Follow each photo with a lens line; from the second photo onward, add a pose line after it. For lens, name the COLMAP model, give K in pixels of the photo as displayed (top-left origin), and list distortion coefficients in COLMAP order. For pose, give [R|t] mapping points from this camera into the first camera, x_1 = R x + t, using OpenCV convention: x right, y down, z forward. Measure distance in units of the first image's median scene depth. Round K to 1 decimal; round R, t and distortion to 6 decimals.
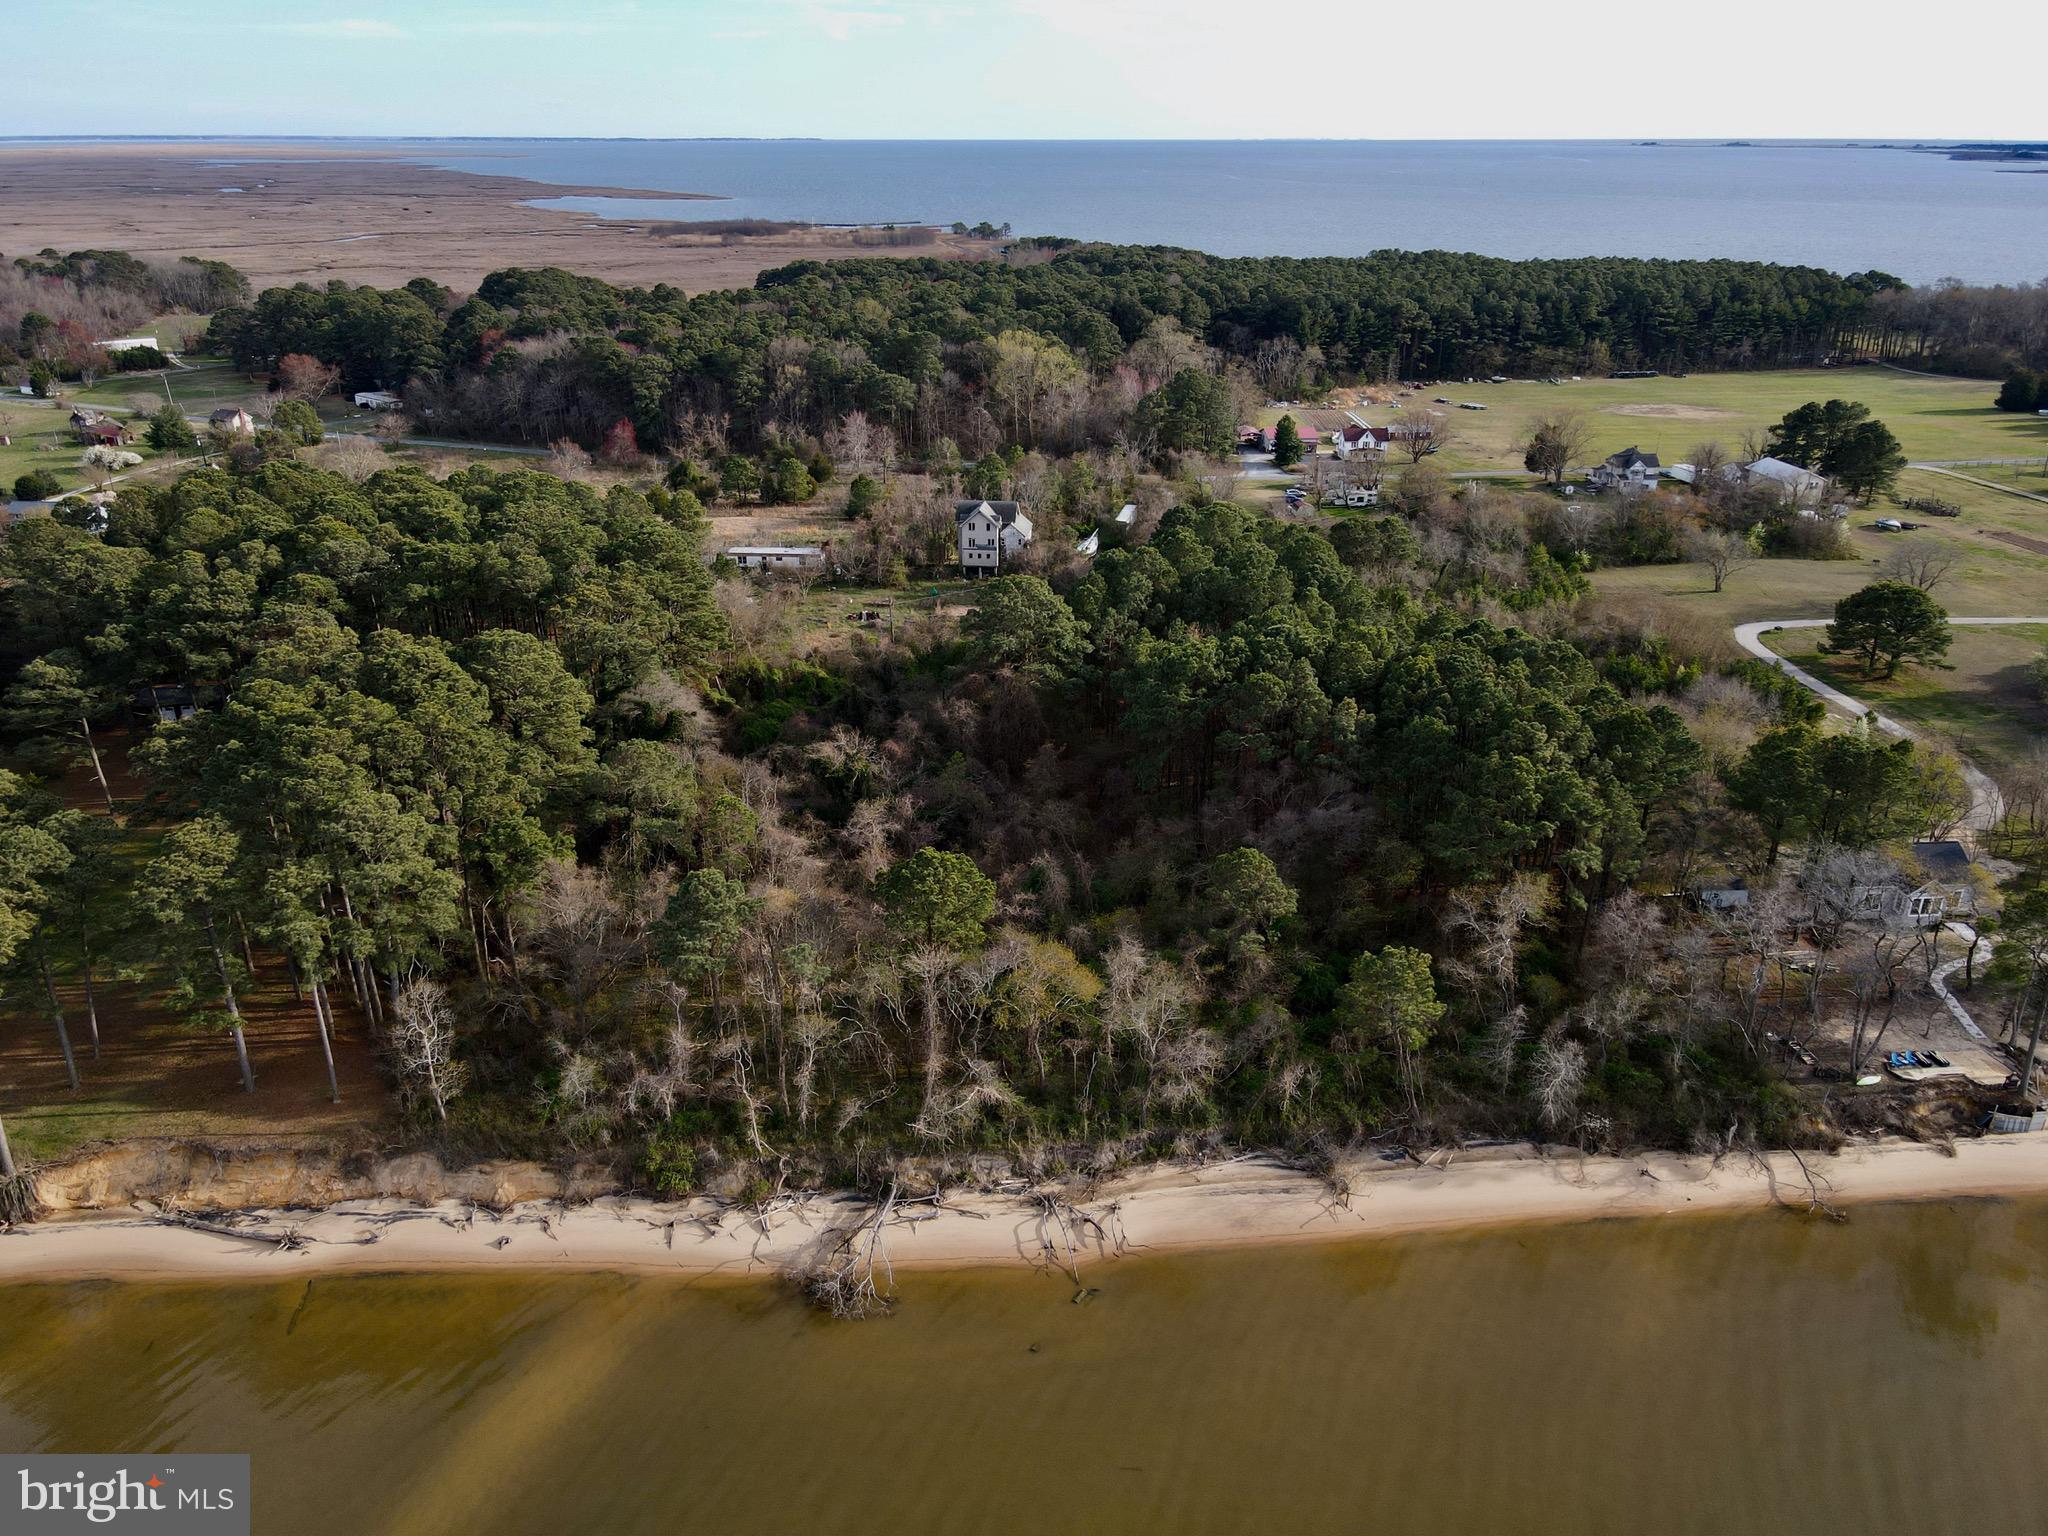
lens RADIAL K [[1510.3, 0, 1031.5], [0, 1510.3, 793.6], [0, 0, 1]] dist [0.000649, 0.017681]
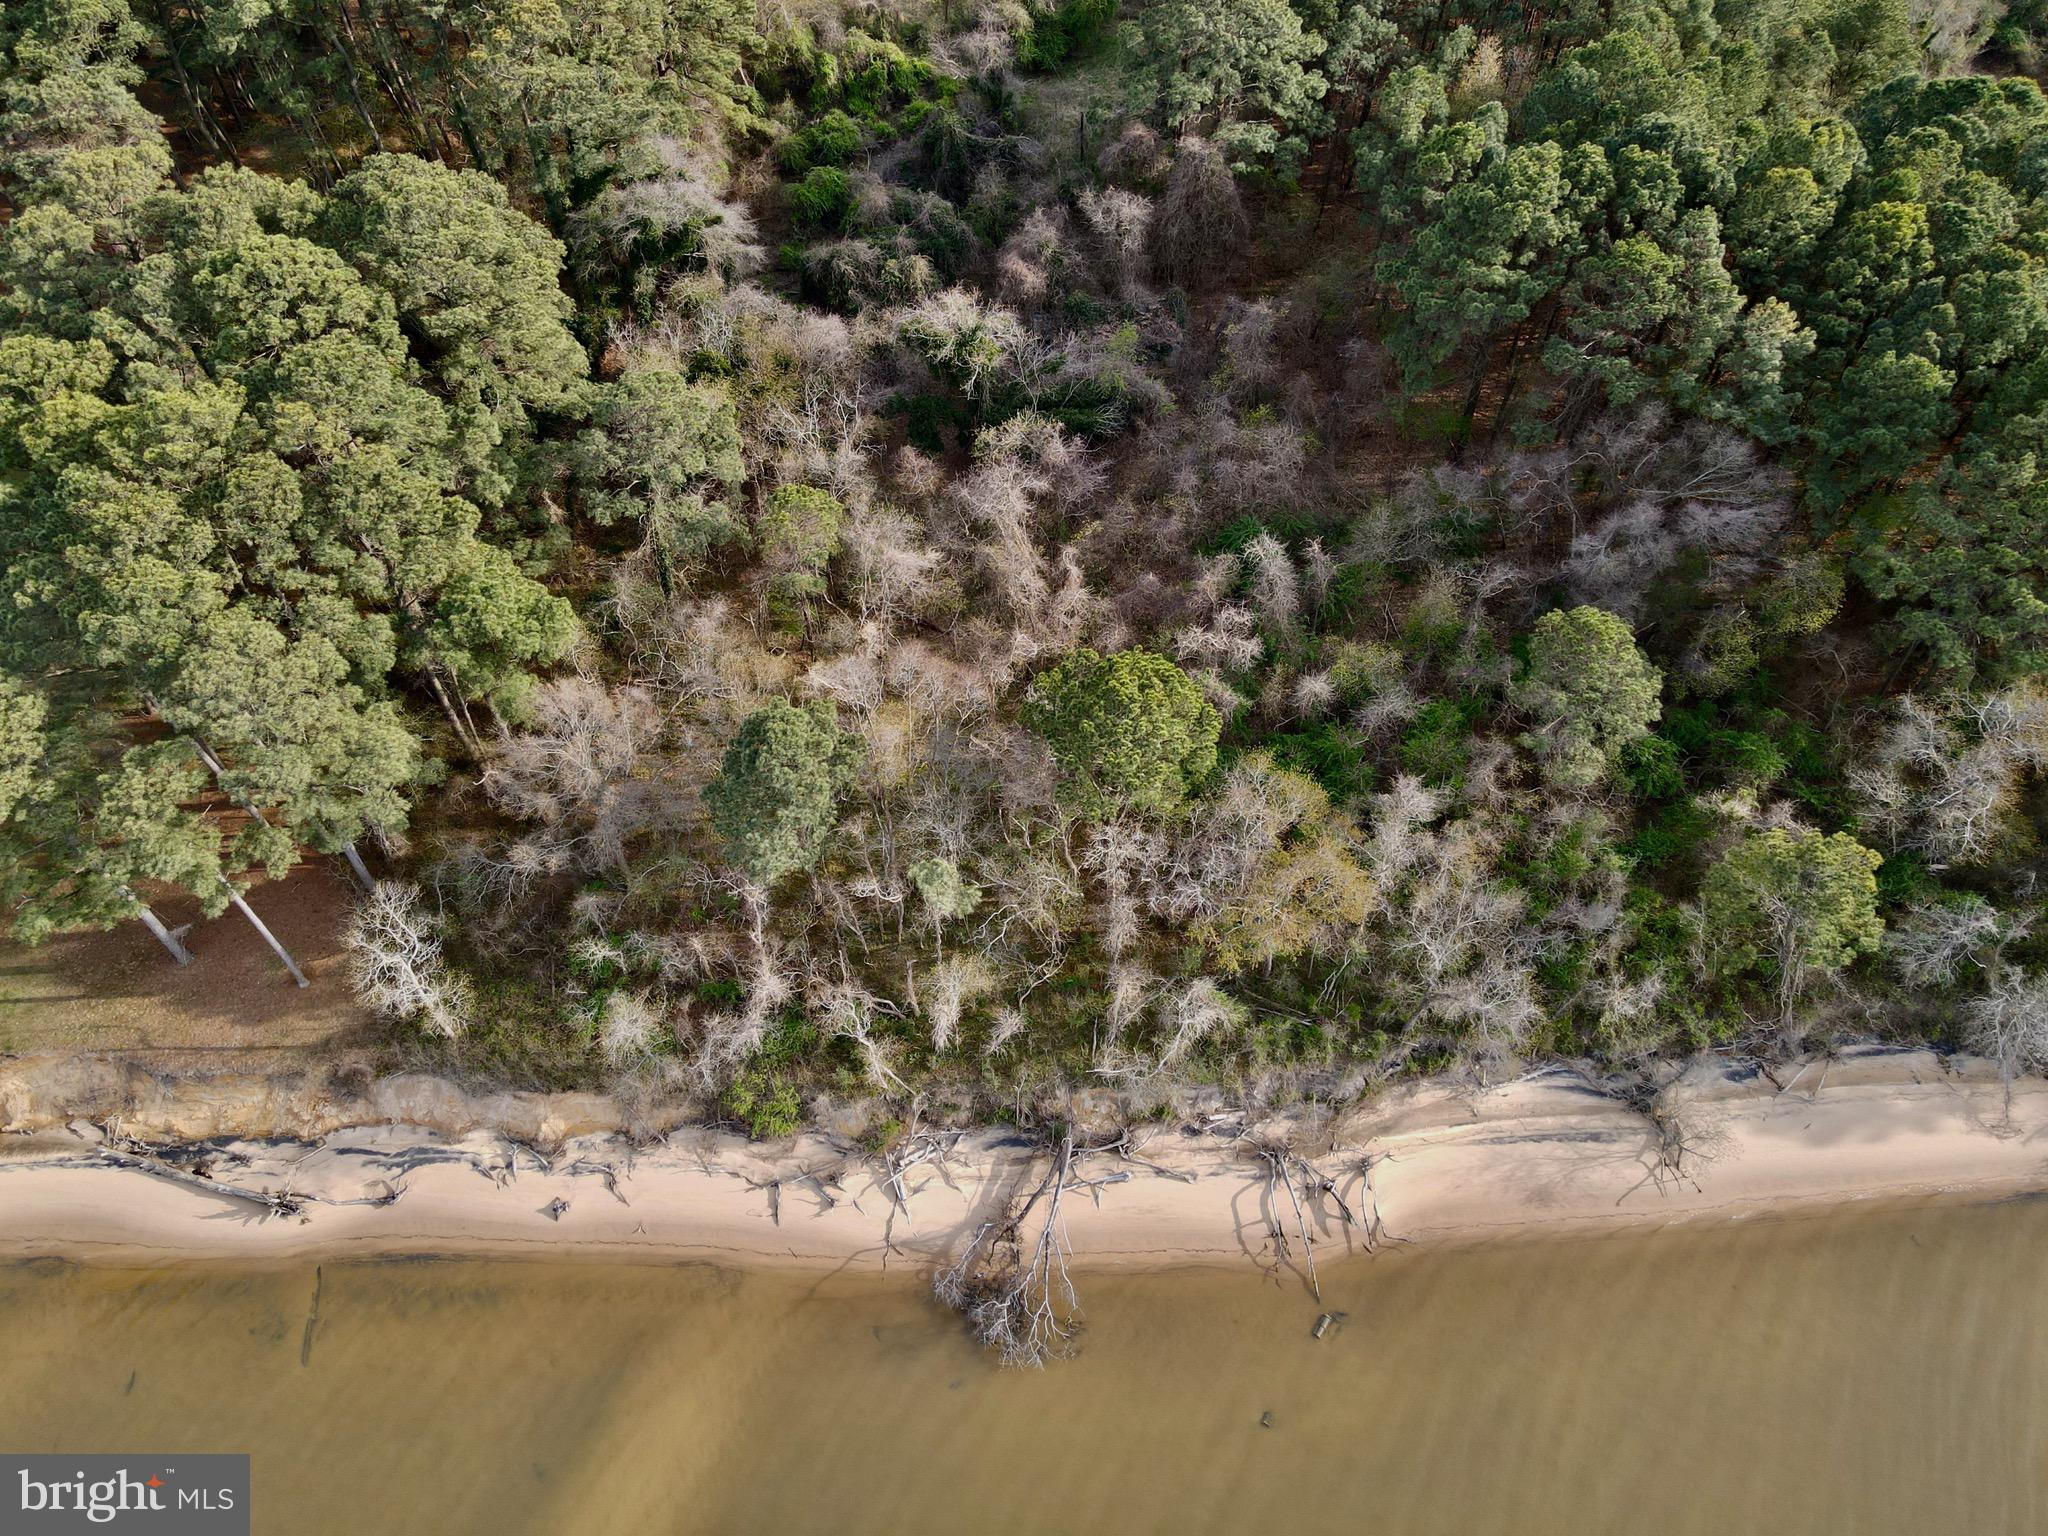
lens RADIAL K [[1510.3, 0, 1031.5], [0, 1510.3, 793.6], [0, 0, 1]] dist [0.000649, 0.017681]
pose [[0.999373, 0.021543, -0.028115, -0.091704], [-0.003632, 0.851905, 0.523684, -0.271256], [0.035233, -0.523254, 0.851448, 0.454560]]
